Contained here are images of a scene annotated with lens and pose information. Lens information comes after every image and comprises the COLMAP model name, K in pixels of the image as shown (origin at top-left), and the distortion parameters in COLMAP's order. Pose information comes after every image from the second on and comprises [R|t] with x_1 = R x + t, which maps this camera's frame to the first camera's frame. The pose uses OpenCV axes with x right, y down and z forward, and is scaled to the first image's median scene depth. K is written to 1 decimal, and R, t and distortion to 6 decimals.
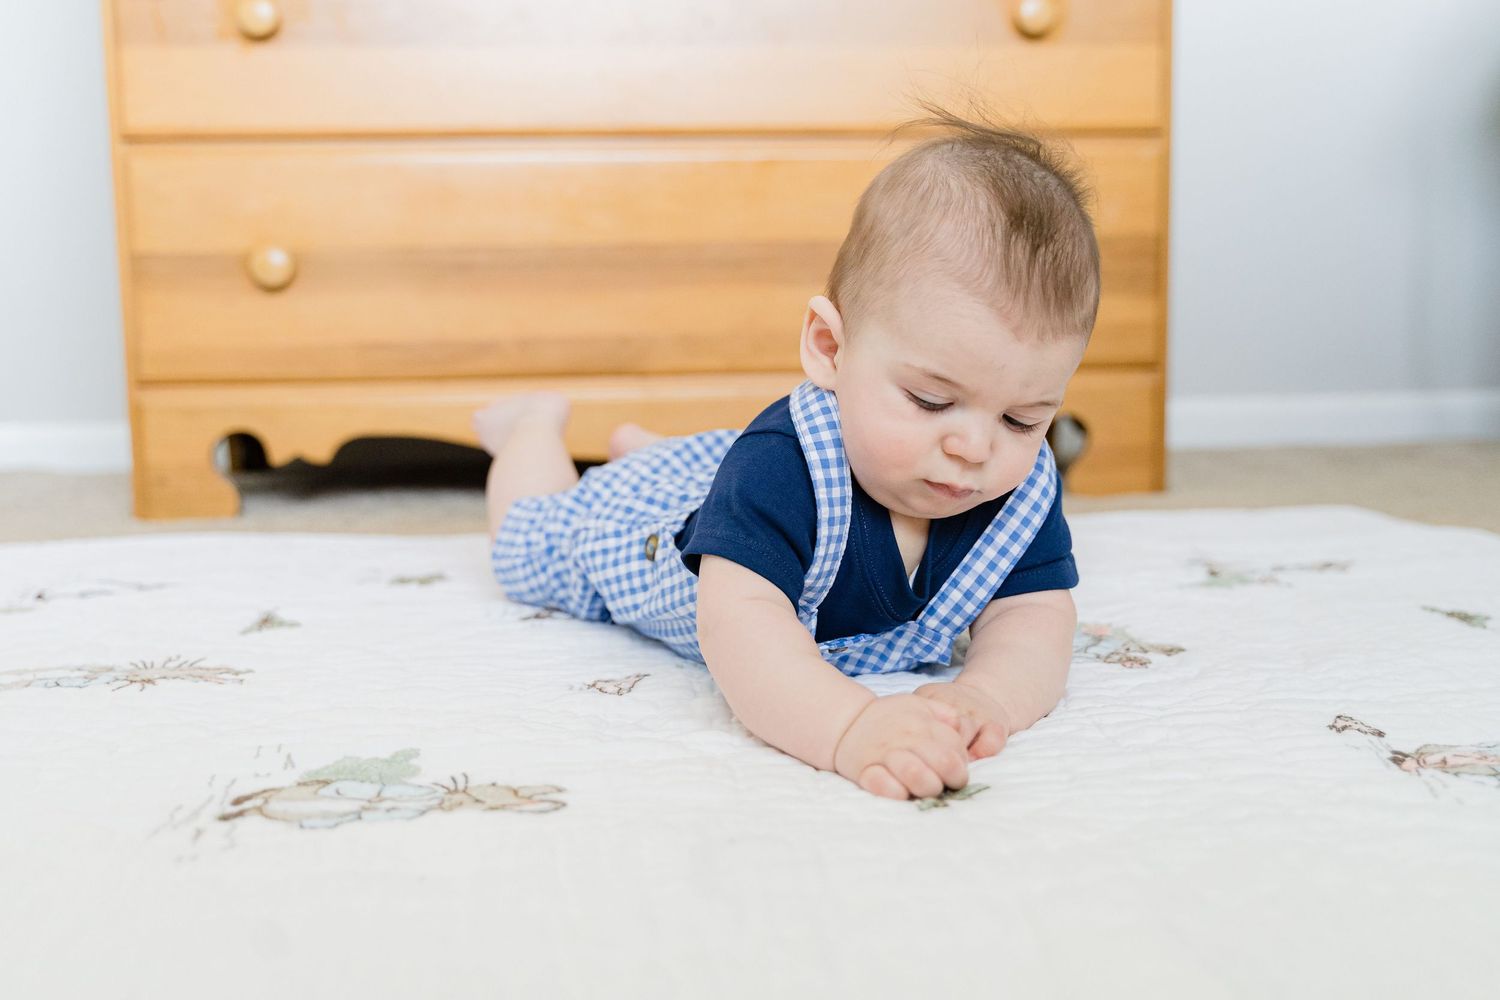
lens RADIAL K [[1583.9, 0, 758.1], [0, 1583.9, 501.7], [0, 0, 1]] dist [-0.025110, 0.000000]
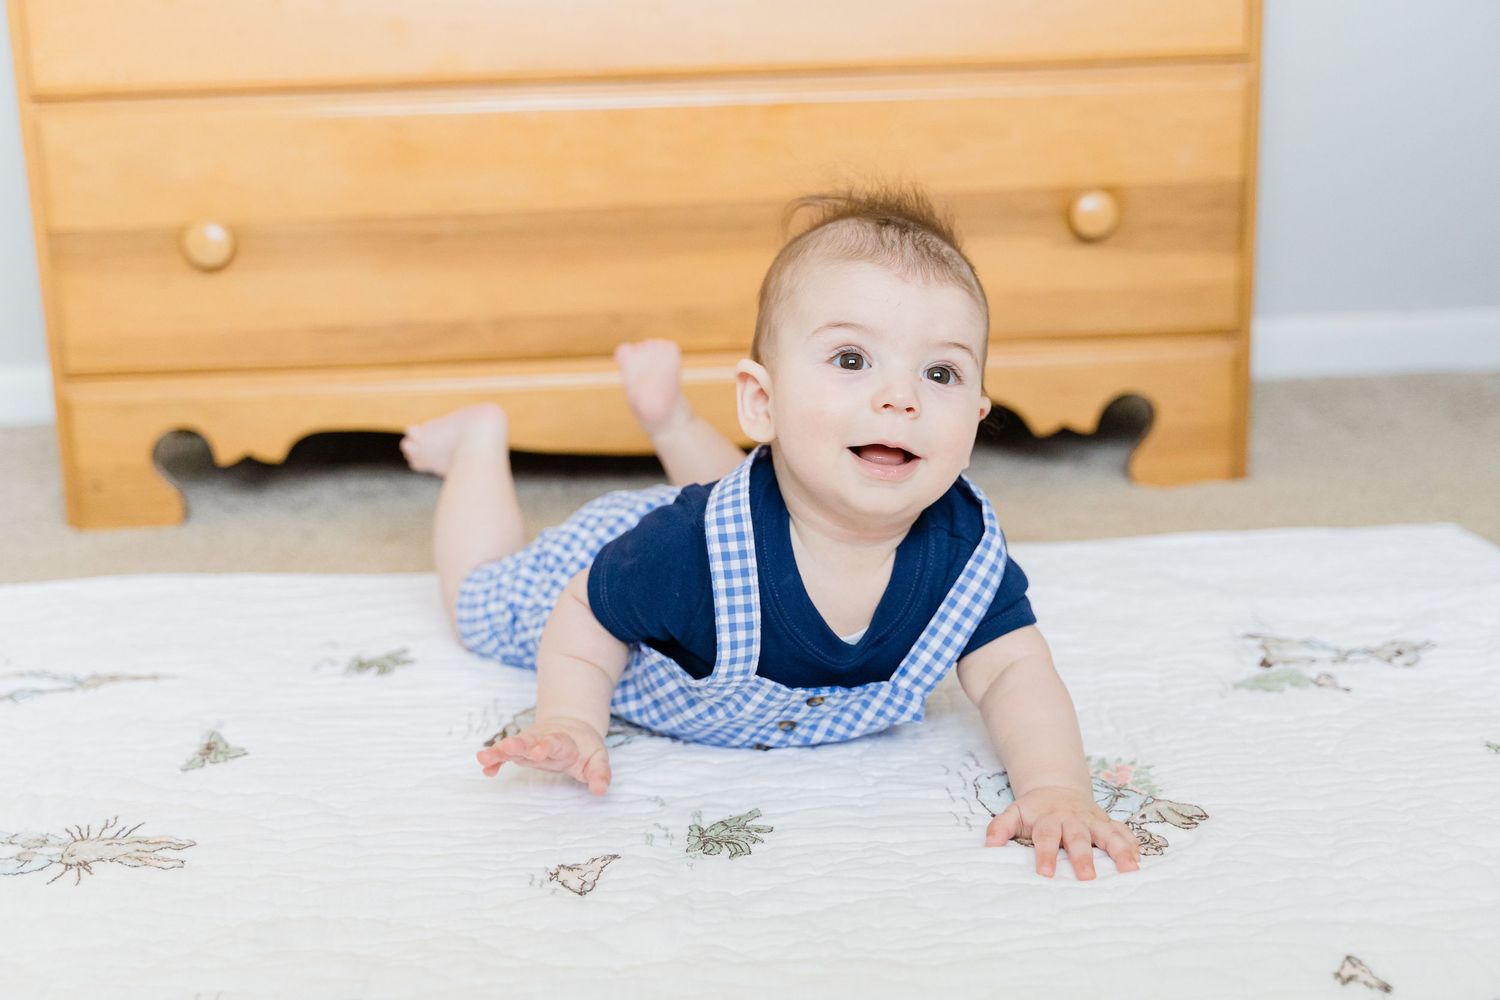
lens RADIAL K [[1905.8, 0, 742.3], [0, 1905.8, 500.4], [0, 0, 1]] dist [-0.023946, 0.000000]
pose [[0.999073, -0.003699, -0.042882, 0.030154], [0.008868, 0.992615, 0.120985, -0.132112], [0.042118, -0.121253, 0.991728, -0.043385]]
